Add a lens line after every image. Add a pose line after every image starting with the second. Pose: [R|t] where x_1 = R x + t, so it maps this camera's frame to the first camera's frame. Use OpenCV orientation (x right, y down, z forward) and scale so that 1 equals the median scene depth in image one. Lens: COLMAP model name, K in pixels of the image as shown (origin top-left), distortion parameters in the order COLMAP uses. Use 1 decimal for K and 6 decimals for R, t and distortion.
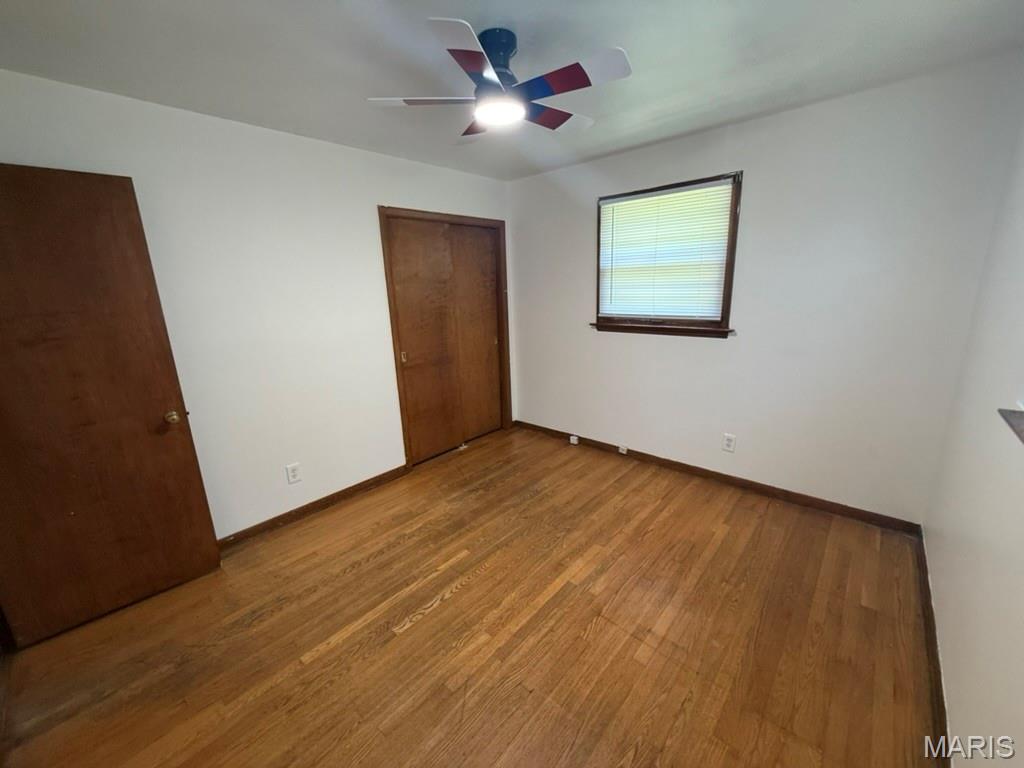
lens RADIAL K [[405.7, 0, 515.6], [0, 405.7, 382.1], [0, 0, 1]] dist [0.000973, 0.000253]
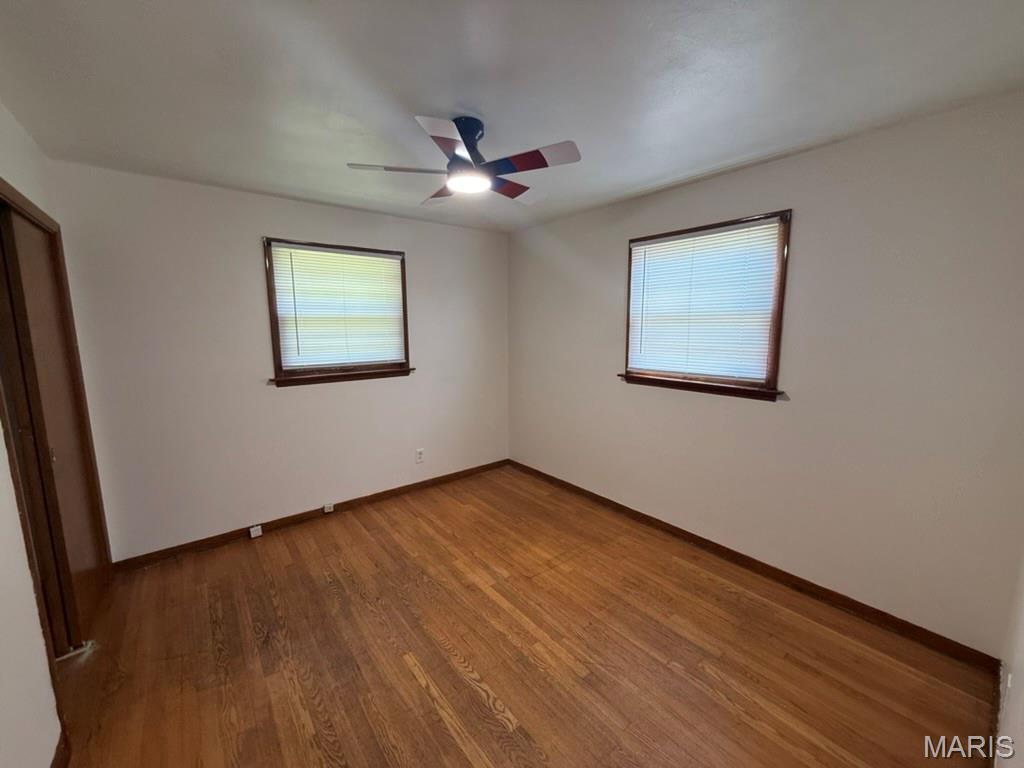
lens RADIAL K [[405.7, 0, 513.8], [0, 405.7, 381.7], [0, 0, 1]] dist [0.000973, 0.000253]
pose [[0.175918, -0.104855, 0.978805, -0.730713], [0.237999, 0.969344, 0.061067, -0.094598], [-0.955201, 0.222212, 0.195480, 0.470640]]
